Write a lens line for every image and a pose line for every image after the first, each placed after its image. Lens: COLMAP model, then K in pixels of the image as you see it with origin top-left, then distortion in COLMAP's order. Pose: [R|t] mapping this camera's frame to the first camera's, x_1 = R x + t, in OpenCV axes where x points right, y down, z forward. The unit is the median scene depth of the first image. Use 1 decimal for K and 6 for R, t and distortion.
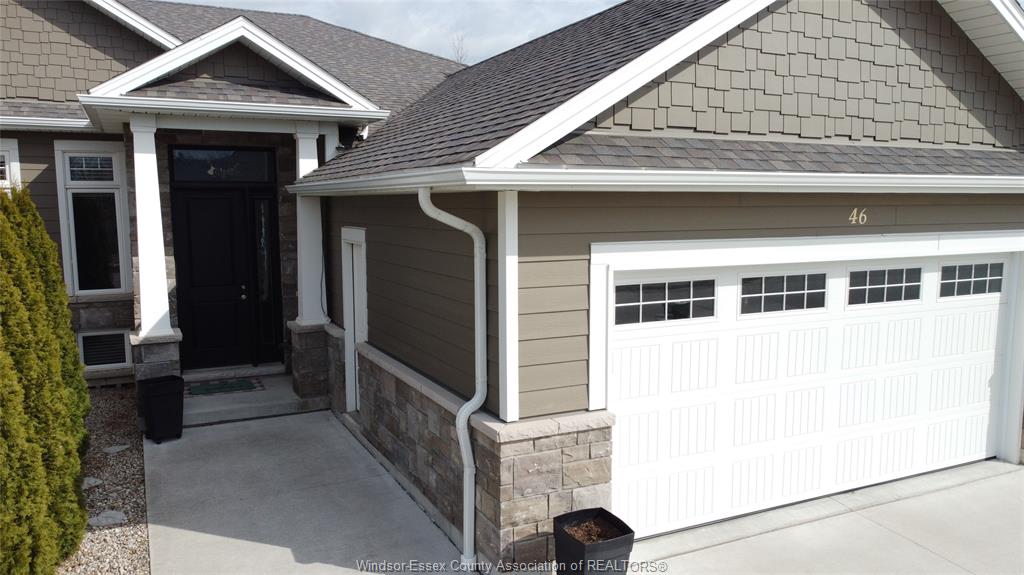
lens RADIAL K [[773.6, 0, 513.0], [0, 773.6, 292.9], [0, 0, 1]] dist [0.003441, -0.007696]
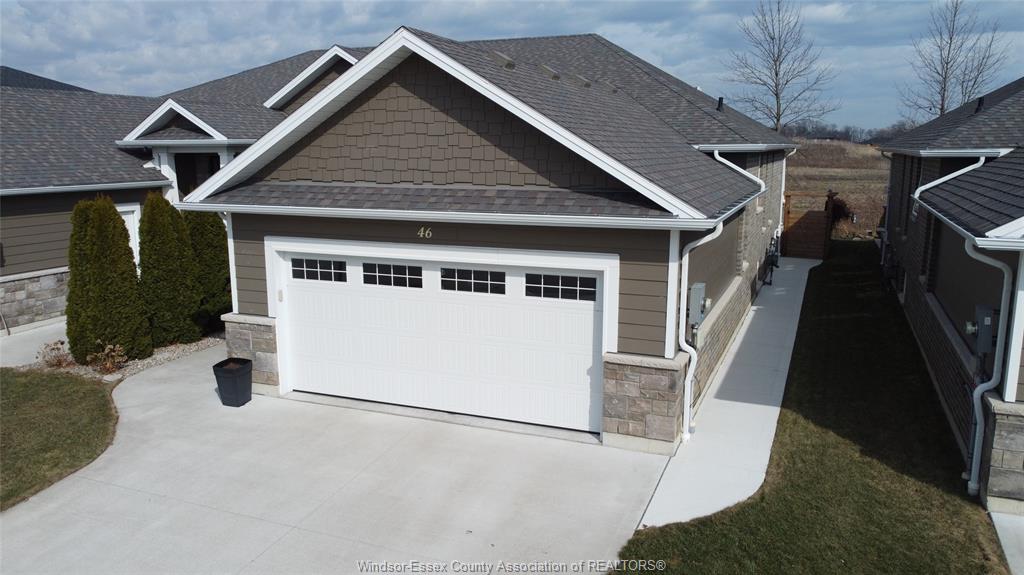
lens RADIAL K [[773.6, 0, 518.7], [0, 773.6, 294.9], [0, 0, 1]] dist [0.003441, -0.007696]
pose [[0.665449, 0.142970, -0.732623, 1.711700], [-0.086903, 0.989650, 0.114194, -0.167039], [0.741367, -0.012323, 0.670986, 0.090182]]
